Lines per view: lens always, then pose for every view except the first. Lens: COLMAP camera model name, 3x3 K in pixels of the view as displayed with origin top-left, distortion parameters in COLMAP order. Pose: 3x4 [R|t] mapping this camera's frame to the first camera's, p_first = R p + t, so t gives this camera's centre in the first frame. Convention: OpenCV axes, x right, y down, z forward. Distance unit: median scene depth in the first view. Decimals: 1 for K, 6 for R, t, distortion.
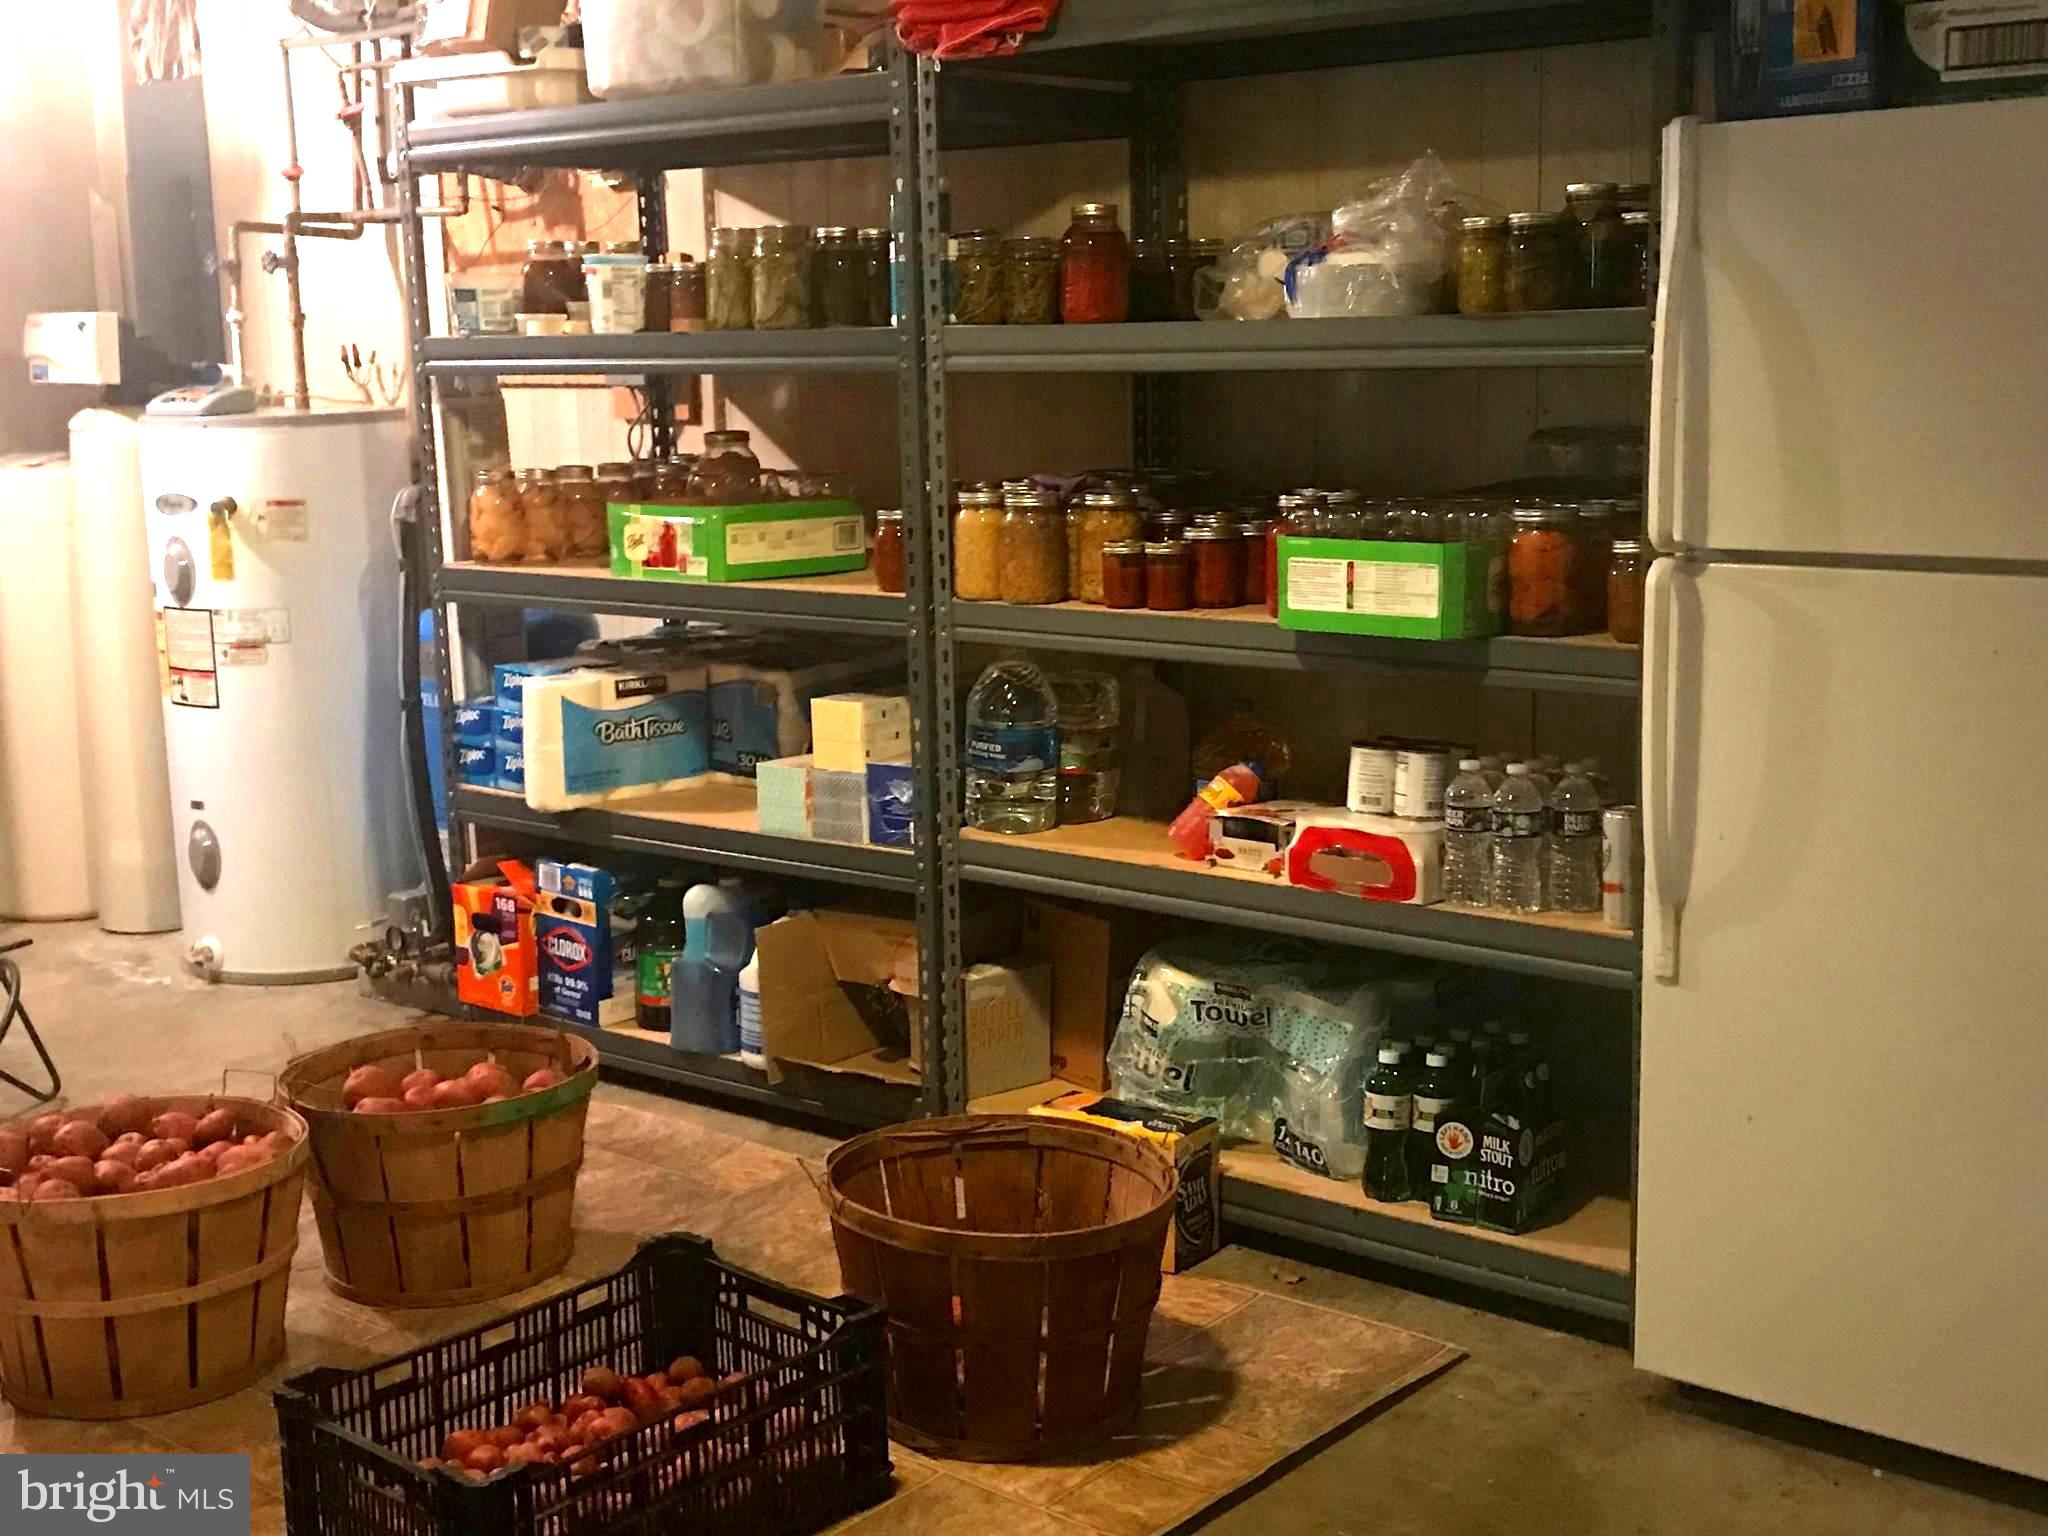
lens RADIAL K [[2477.7, 0, 1024.8], [0, 2477.7, 767.4], [0, 0, 1]] dist [0.057986, 0.000000]
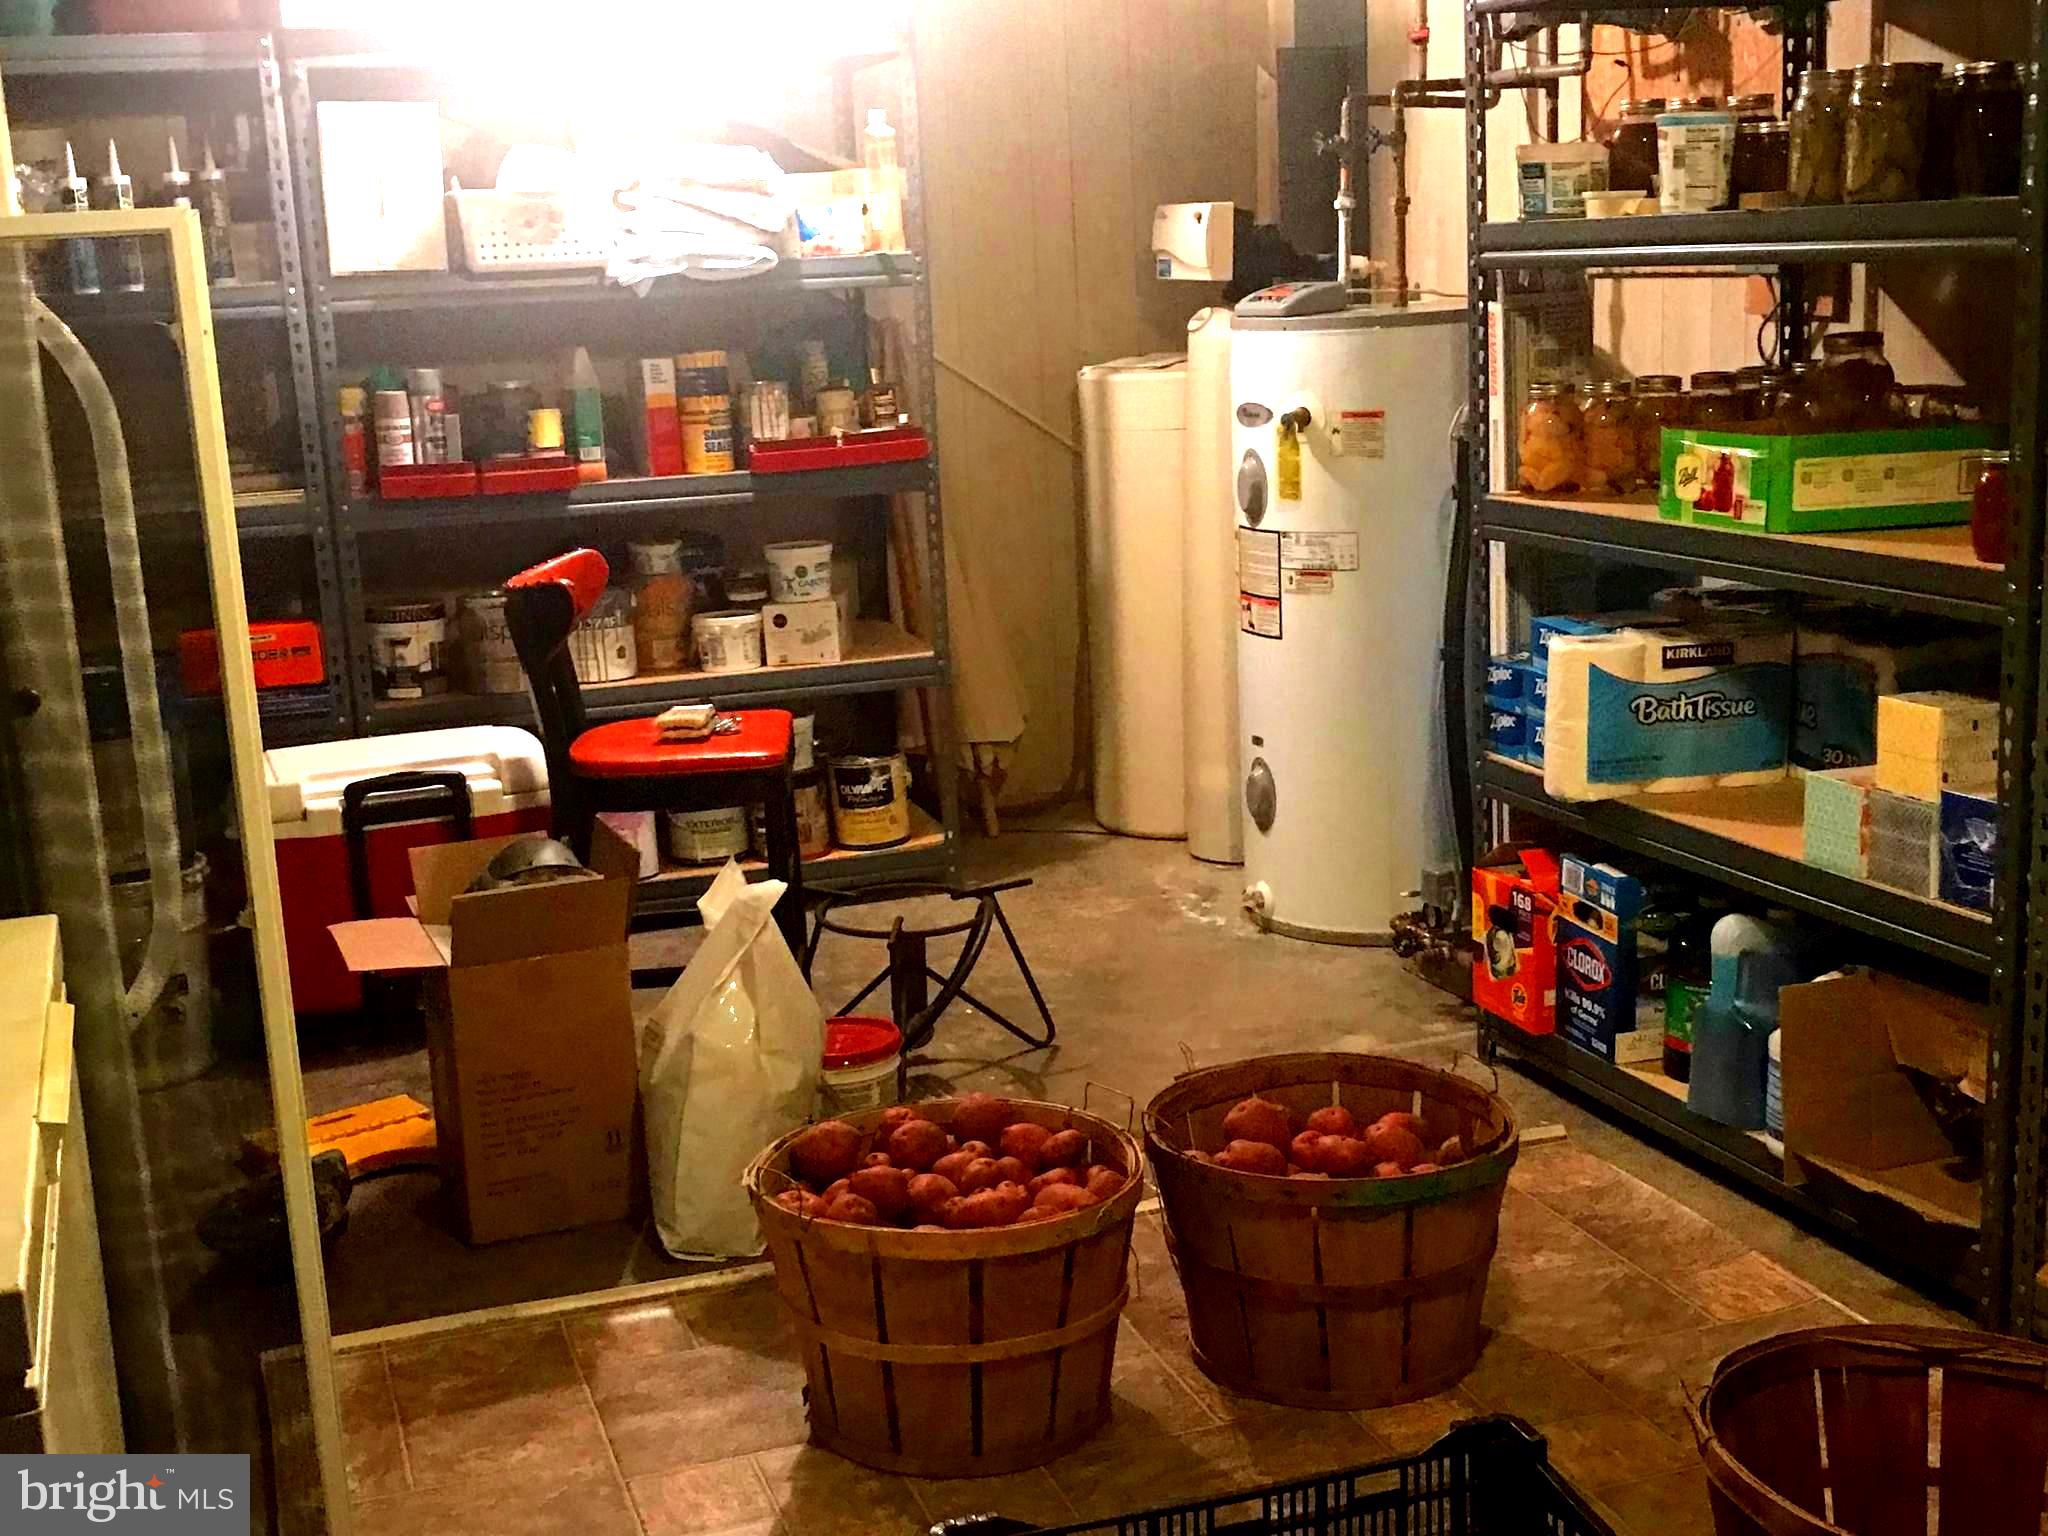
lens RADIAL K [[2477.7, 0, 1019.7], [0, 2477.7, 765.9], [0, 0, 1]] dist [0.057986, 0.000000]
pose [[0.855776, 0.091965, -0.509107, 0.071052], [-0.067150, 0.995494, 0.066950, -0.035983], [0.512970, -0.023108, 0.858096, 0.192200]]
